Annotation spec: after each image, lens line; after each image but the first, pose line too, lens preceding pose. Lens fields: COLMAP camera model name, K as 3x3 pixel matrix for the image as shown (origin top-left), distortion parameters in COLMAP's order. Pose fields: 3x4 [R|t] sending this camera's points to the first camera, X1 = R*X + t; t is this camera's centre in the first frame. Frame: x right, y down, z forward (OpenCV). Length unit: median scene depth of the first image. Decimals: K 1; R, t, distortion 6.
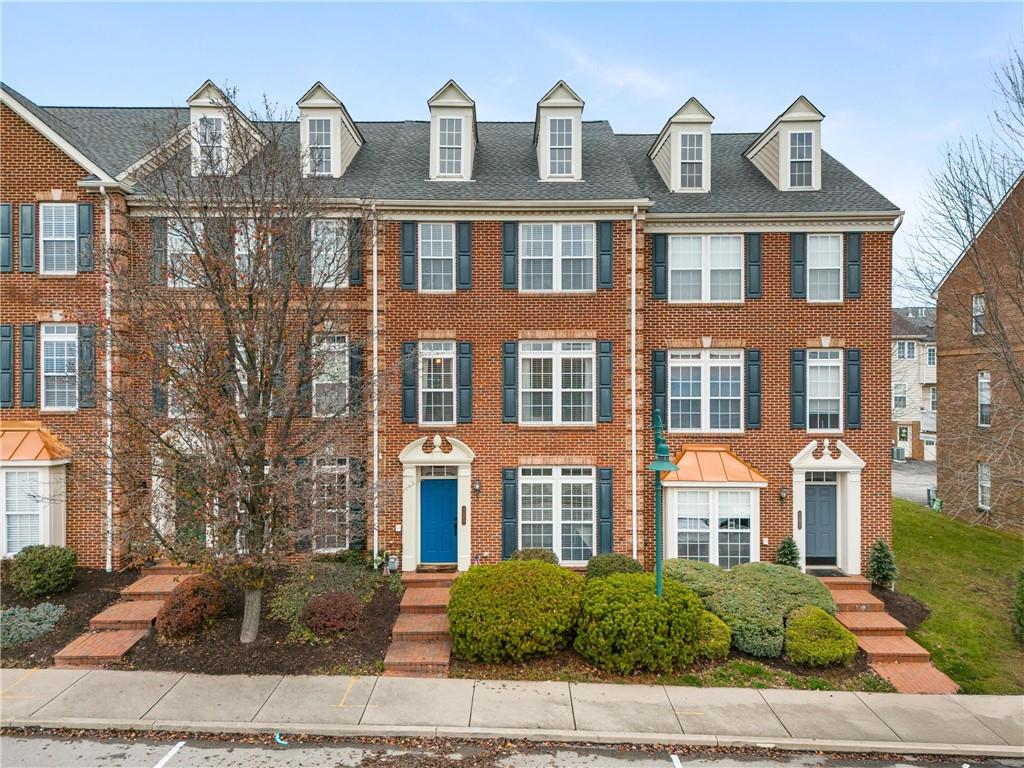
lens RADIAL K [[750.8, 0, 512.0], [0, 750.8, 384.0], [0, 0, 1]] dist [0.094206, -0.107471]
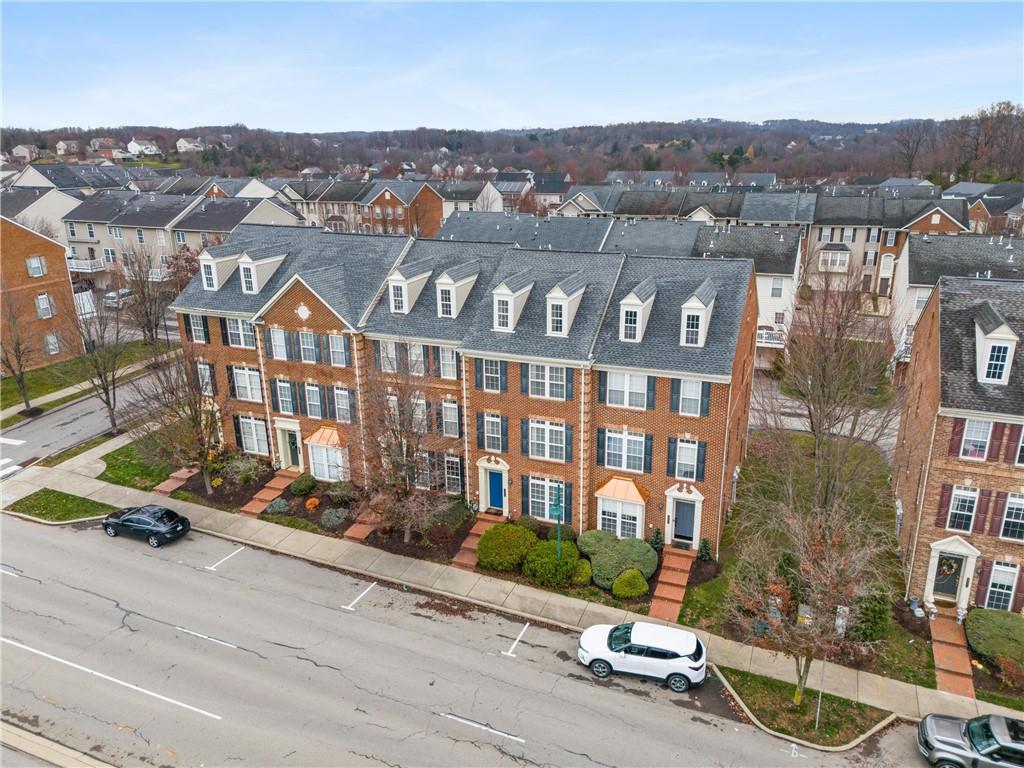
lens RADIAL K [[750.8, 0, 512.0], [0, 750.8, 384.0], [0, 0, 1]] dist [0.094206, -0.107471]
pose [[0.923510, 0.110691, -0.367257, 0.699828], [0.013086, 0.947808, 0.318573, -0.791949], [0.383352, -0.299011, 0.873861, -0.759900]]
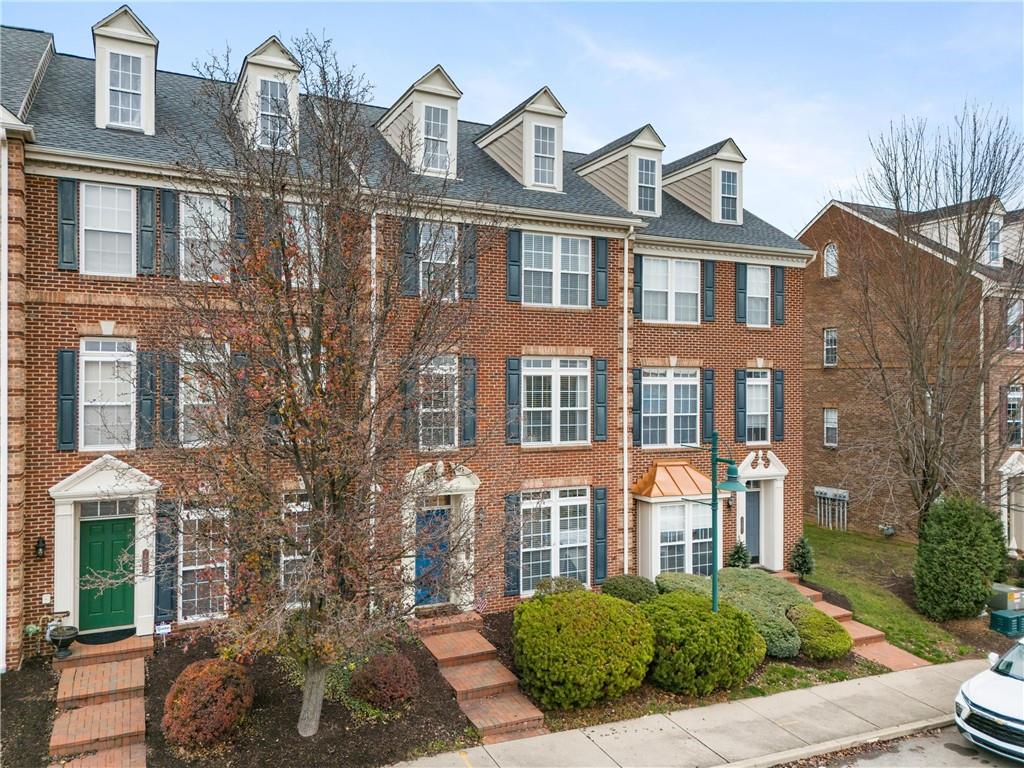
lens RADIAL K [[761.2, 0, 512.0], [0, 761.2, 384.0], [0, 0, 1]] dist [0.100151, -0.105873]
pose [[0.902724, 0.004284, 0.430199, -0.410278], [-0.003041, 0.999989, -0.003576, -0.020115], [-0.430209, 0.001920, 0.902727, 0.145655]]
